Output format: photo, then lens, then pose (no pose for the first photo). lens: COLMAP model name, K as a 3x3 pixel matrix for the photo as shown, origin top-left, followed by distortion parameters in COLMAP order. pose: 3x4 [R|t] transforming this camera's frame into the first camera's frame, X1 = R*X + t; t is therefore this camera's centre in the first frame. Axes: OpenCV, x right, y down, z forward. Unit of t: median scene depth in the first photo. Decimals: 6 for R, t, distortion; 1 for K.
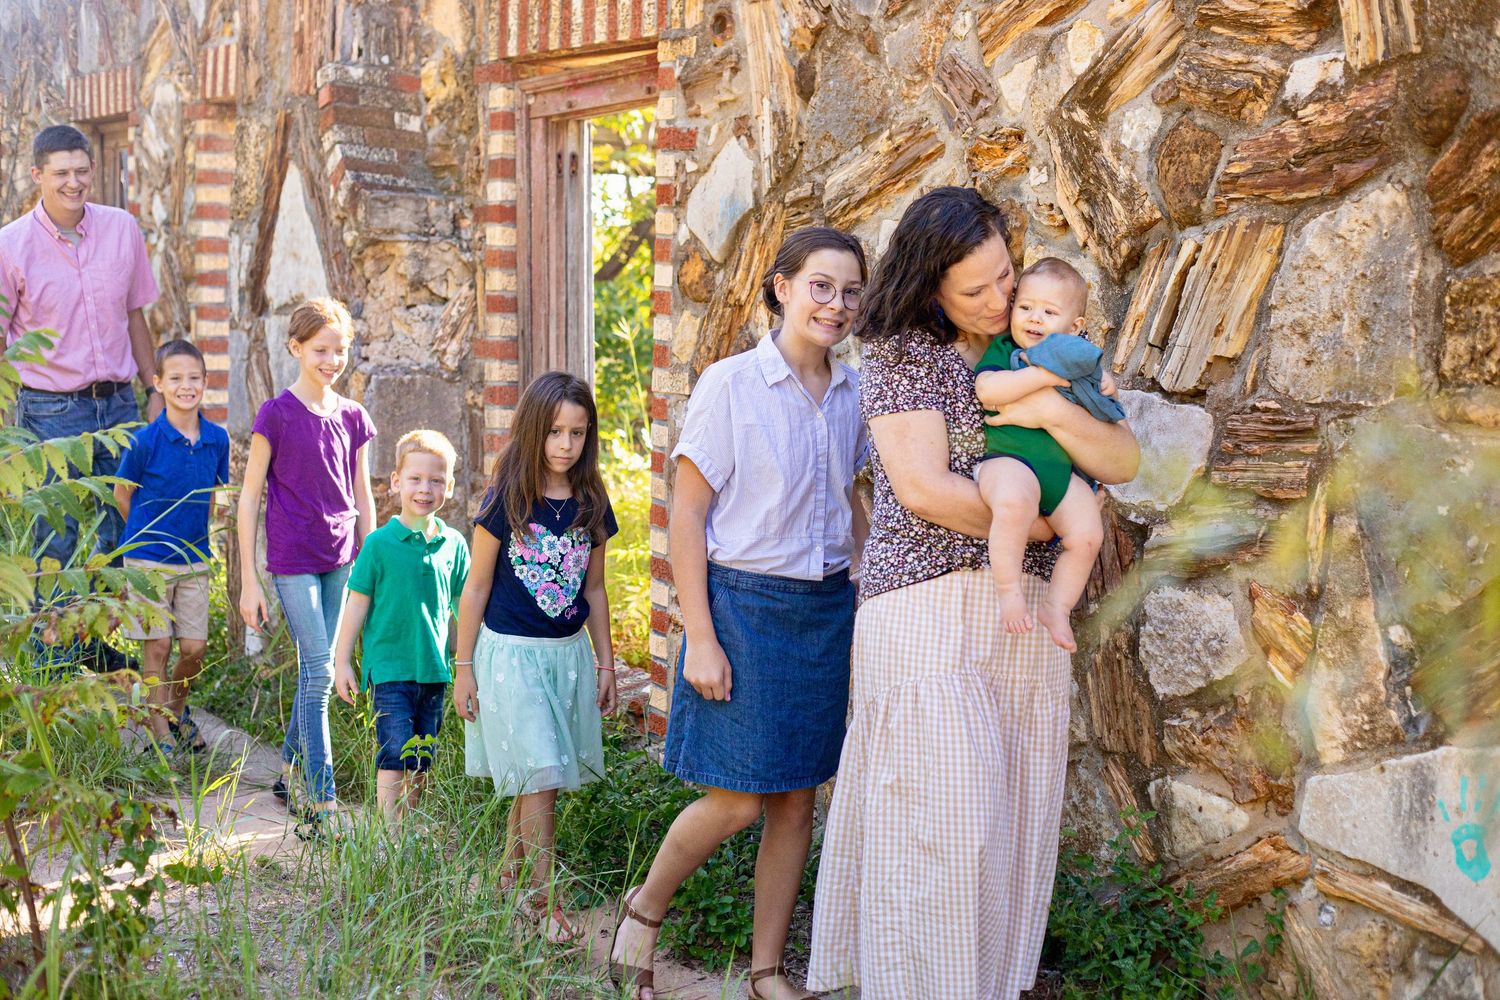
lens RADIAL K [[2185.0, 0, 750.0], [0, 2185.0, 500.0], [0, 0, 1]] dist [-0.089081, -0.101882]
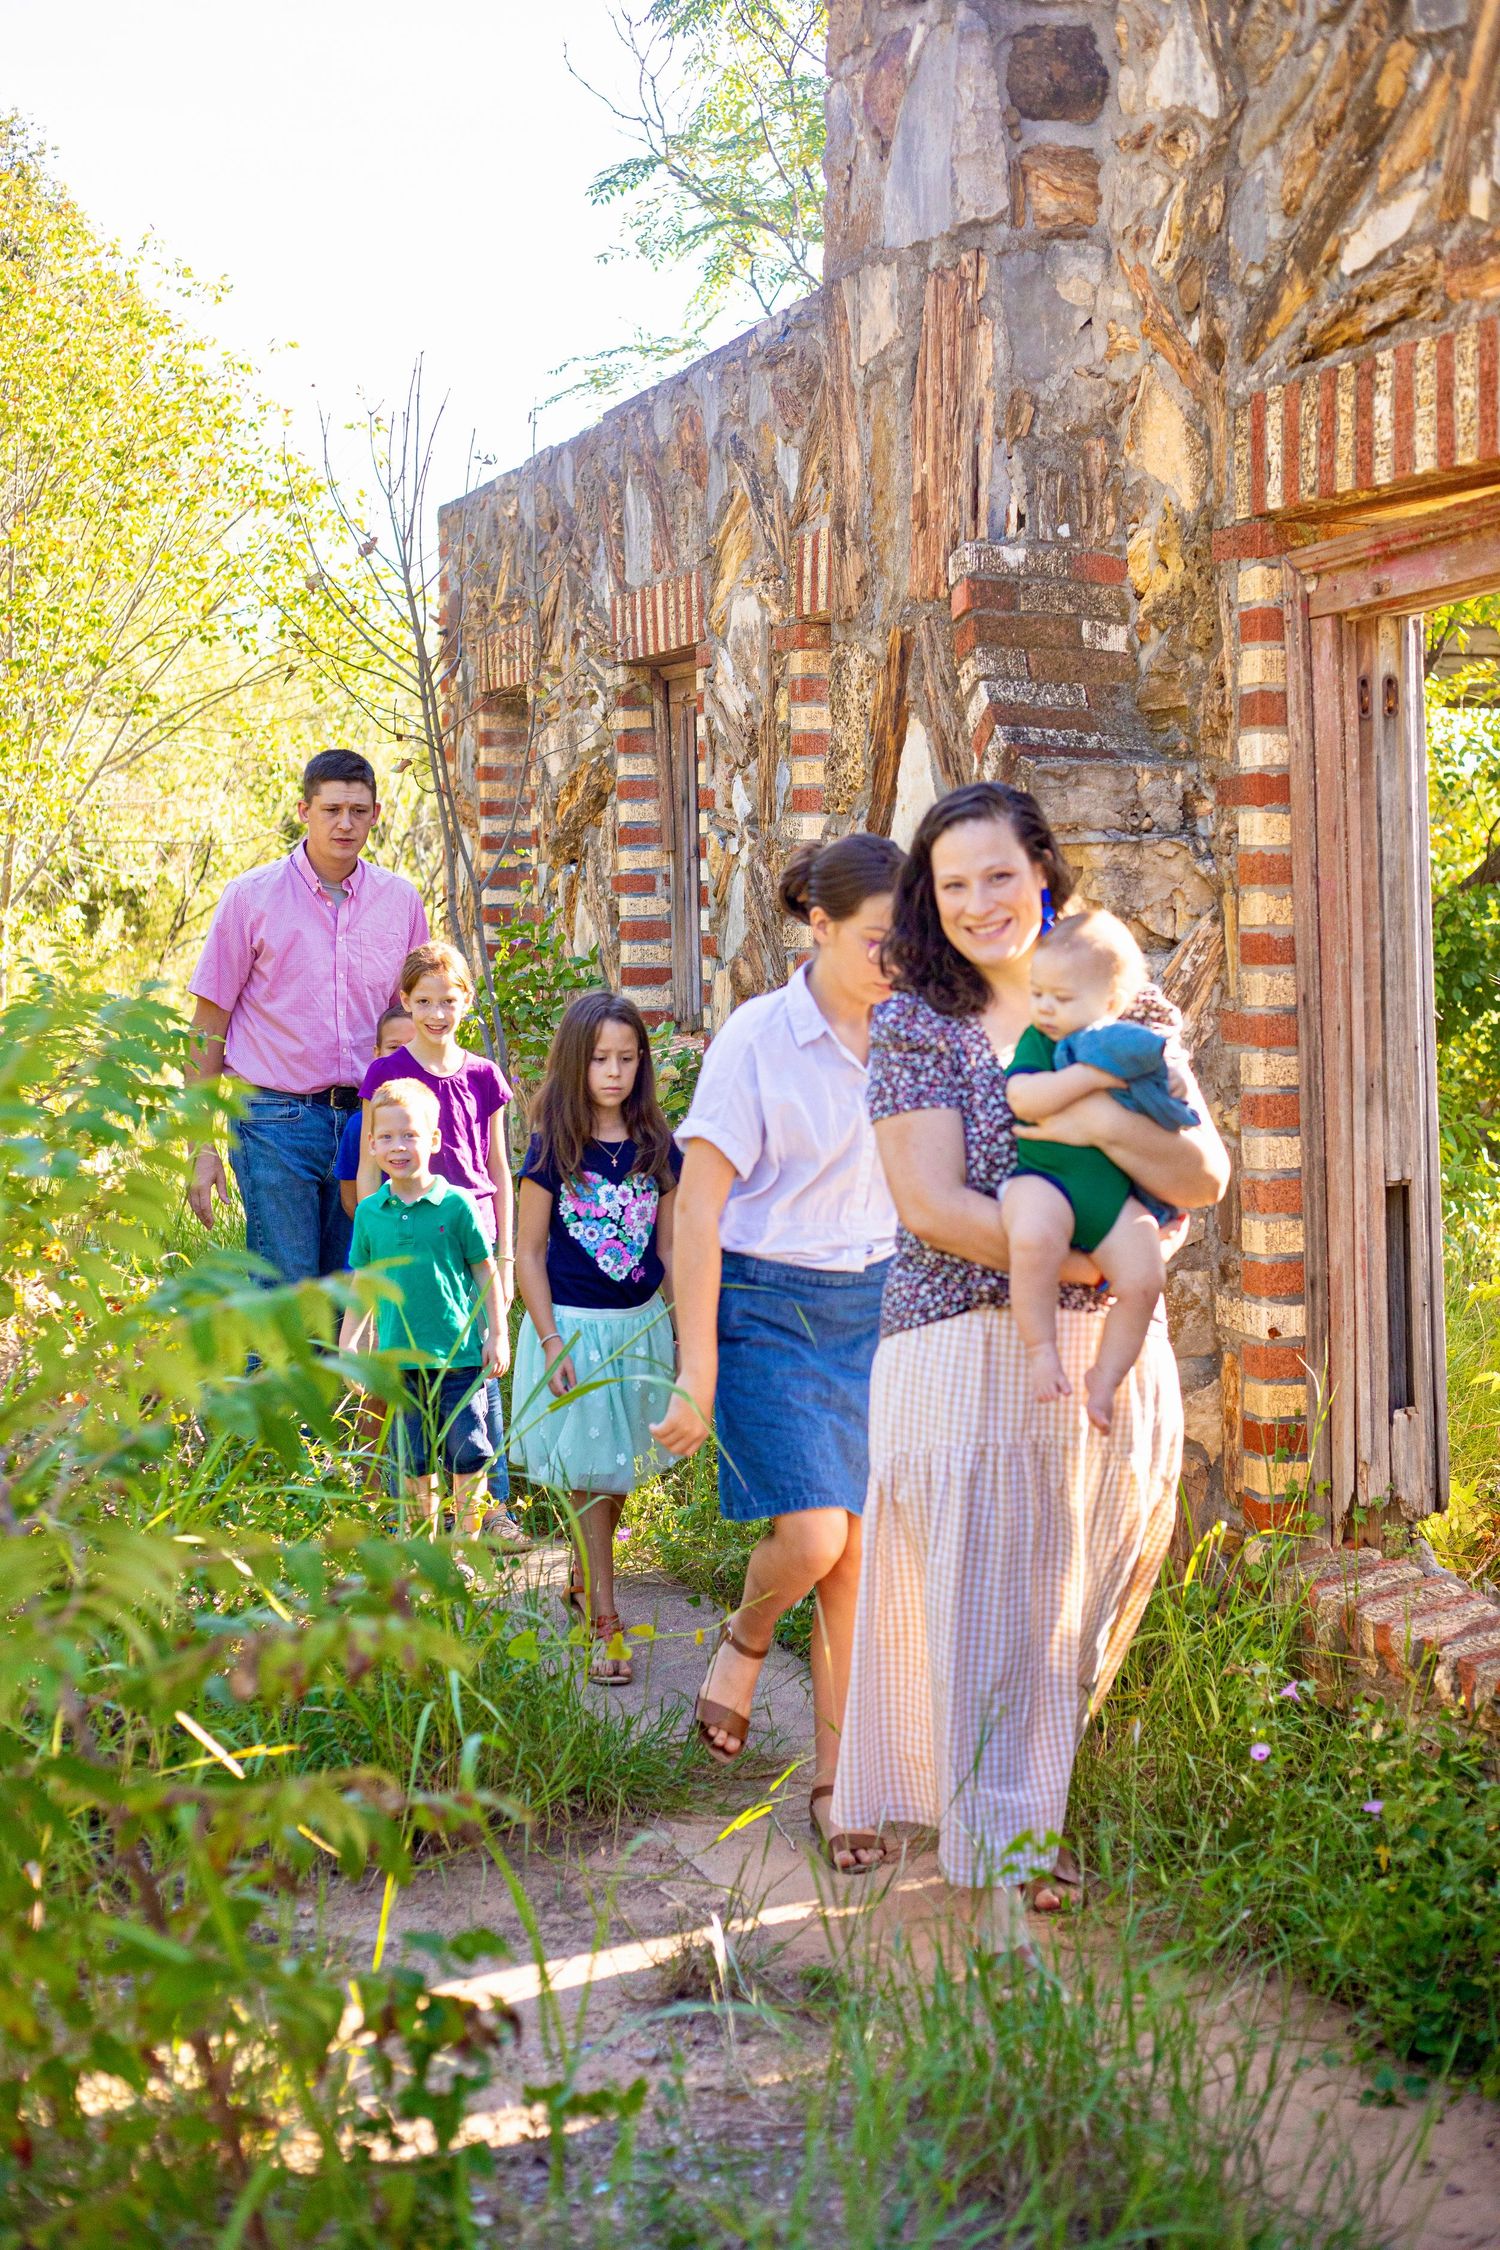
lens RADIAL K [[3277.5, 0, 743.2], [0, 3277.5, 1113.3], [0, 0, 1]] dist [-0.089081, -0.101882]
pose [[0.954643, -0.016623, -0.297287, 0.007532], [0.008183, 0.999528, -0.029612, -0.024839], [0.297639, 0.025836, 0.954329, 0.163170]]
